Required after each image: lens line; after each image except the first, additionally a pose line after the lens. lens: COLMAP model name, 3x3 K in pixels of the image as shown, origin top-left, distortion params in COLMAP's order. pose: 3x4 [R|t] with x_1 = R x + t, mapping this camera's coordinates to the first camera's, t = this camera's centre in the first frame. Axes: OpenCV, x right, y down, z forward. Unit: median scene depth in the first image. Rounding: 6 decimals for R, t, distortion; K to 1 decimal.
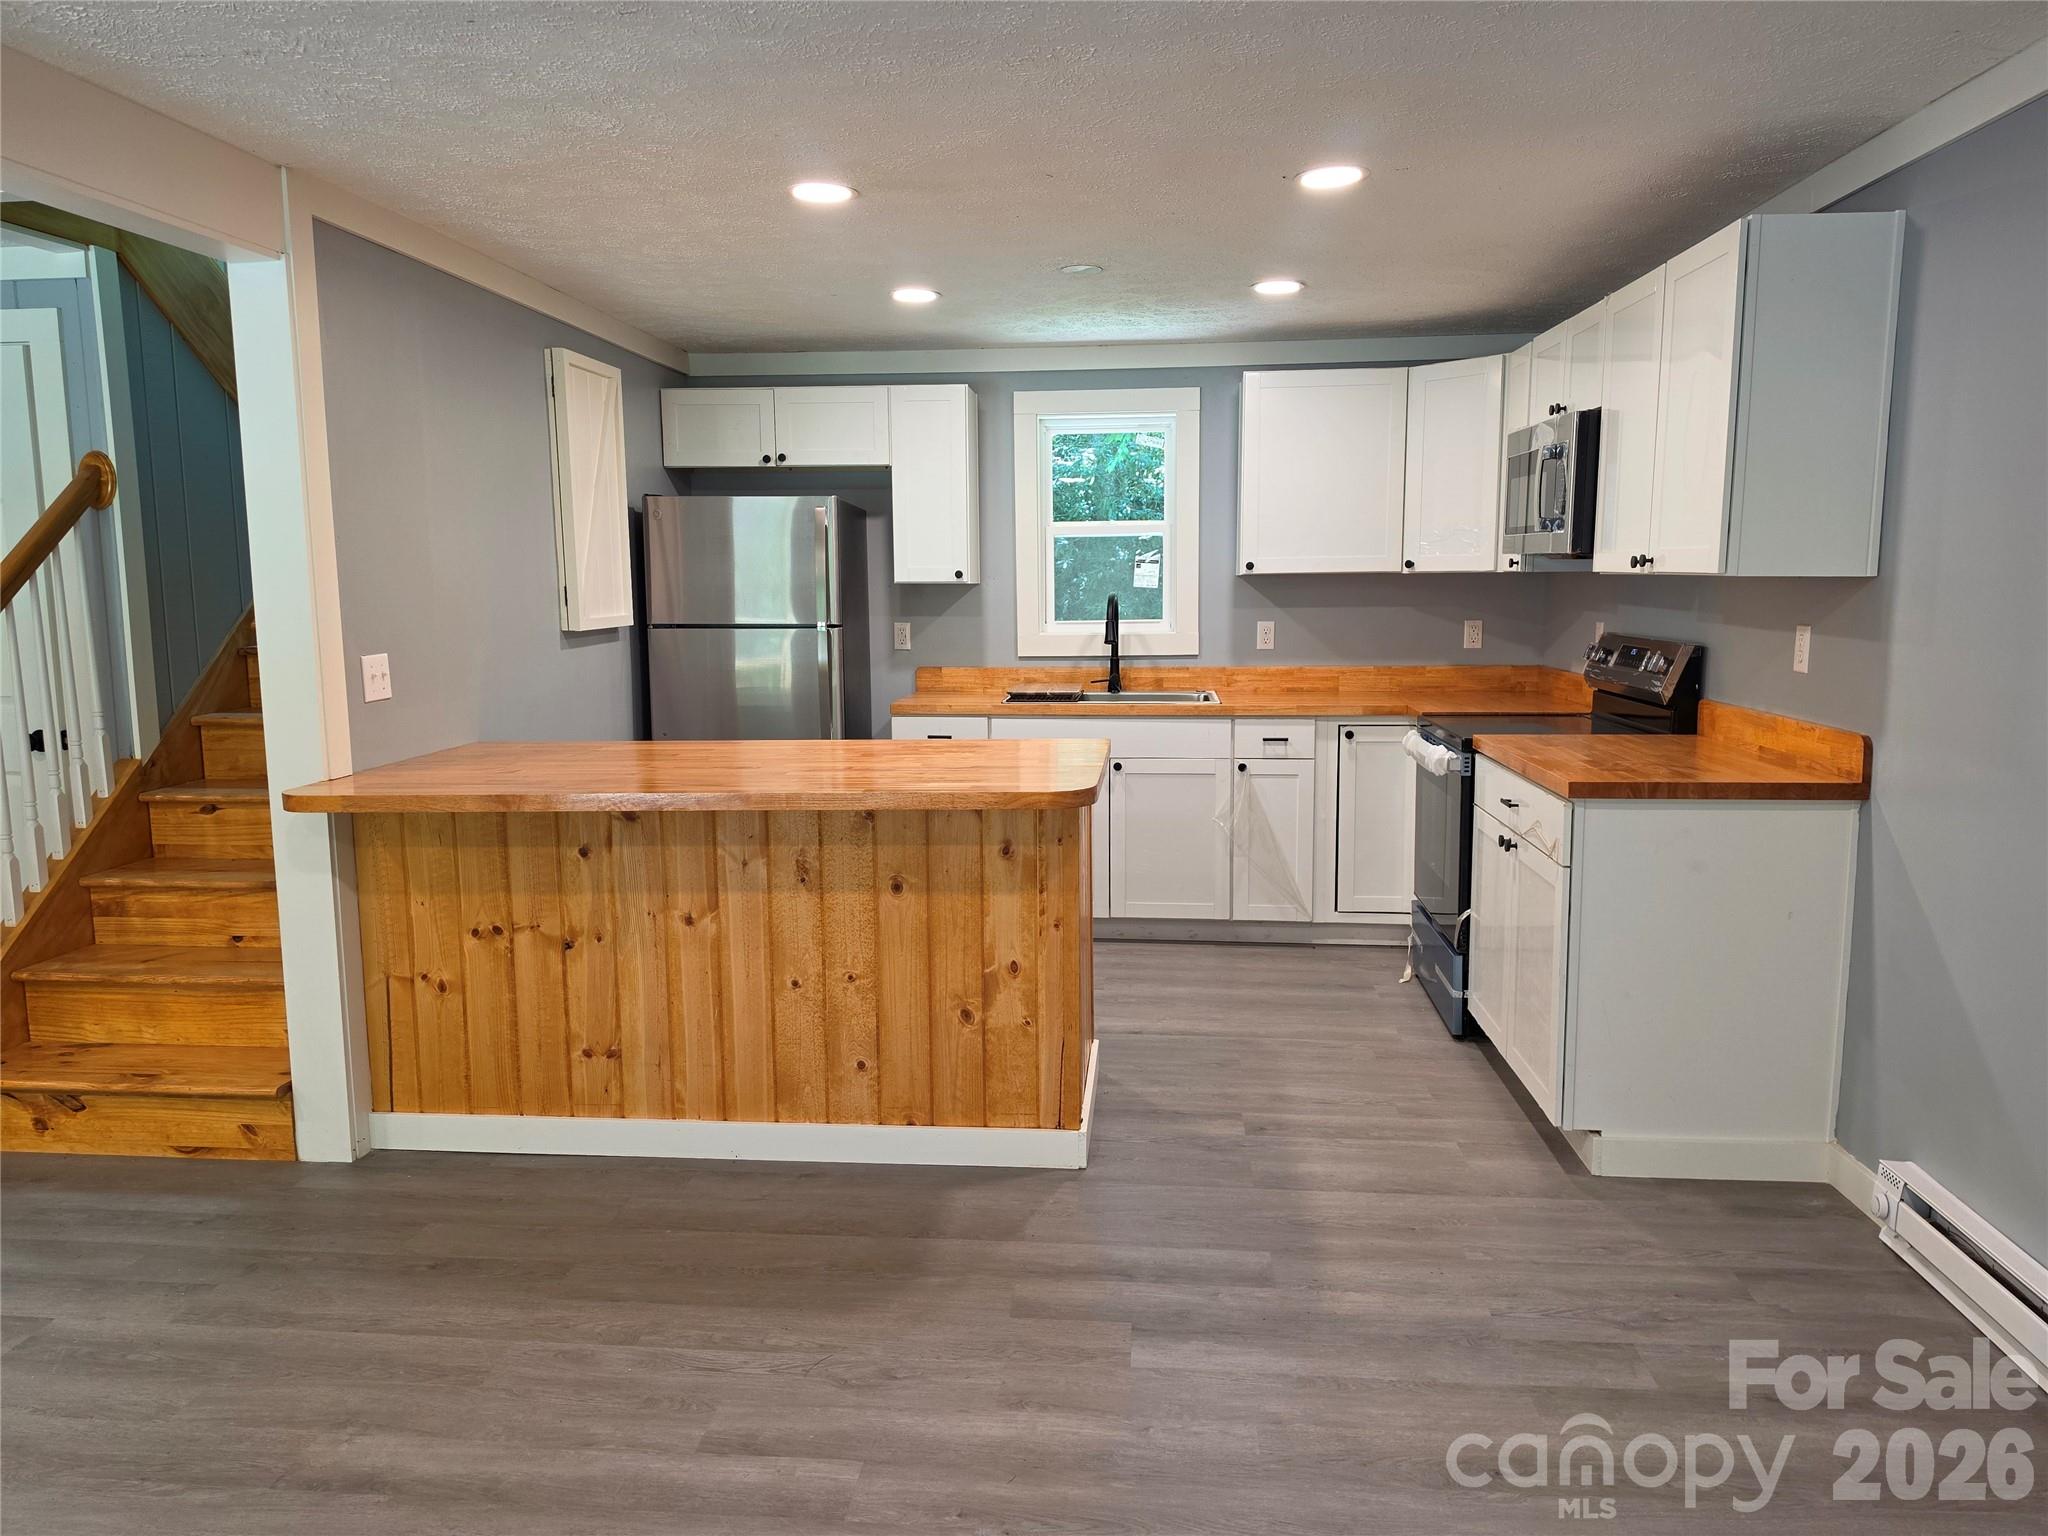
lens RADIAL K [[1406.1, 0, 1025.7], [0, 1406.1, 761.1], [0, 0, 1]] dist [0.110313, -0.156649]
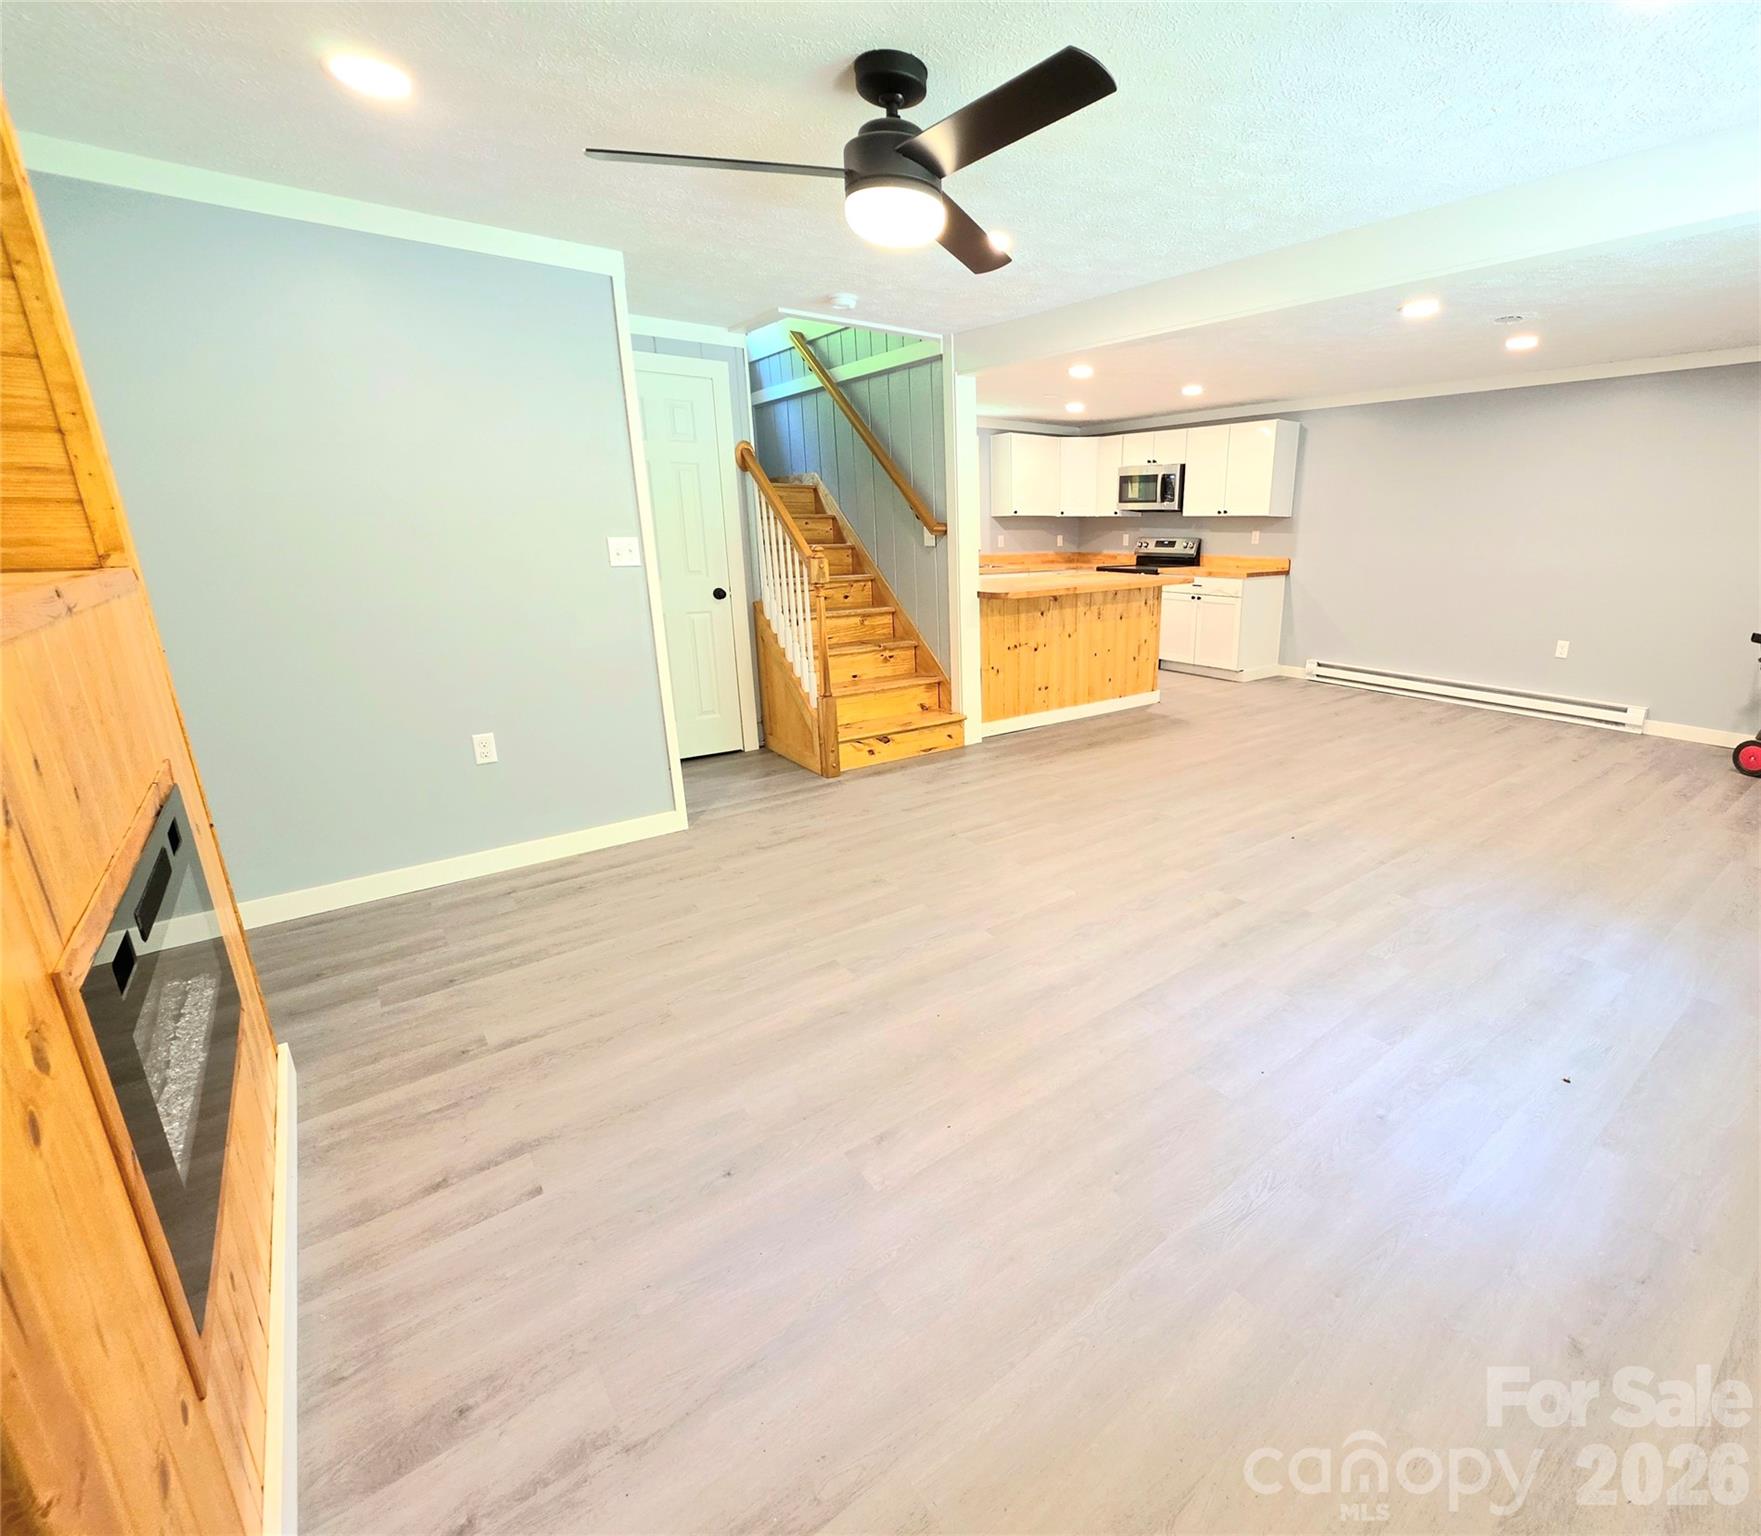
lens RADIAL K [[818.7, 0, 1011.3], [0, 818.7, 750.6], [0, 0, 1]] dist [-0.001923, -0.000194]
pose [[0.702067, -0.180981, 0.688729, -1.428210], [0.086970, 0.981717, 0.169316, 0.048899], [-0.706780, -0.058972, 0.704971, -0.081239]]
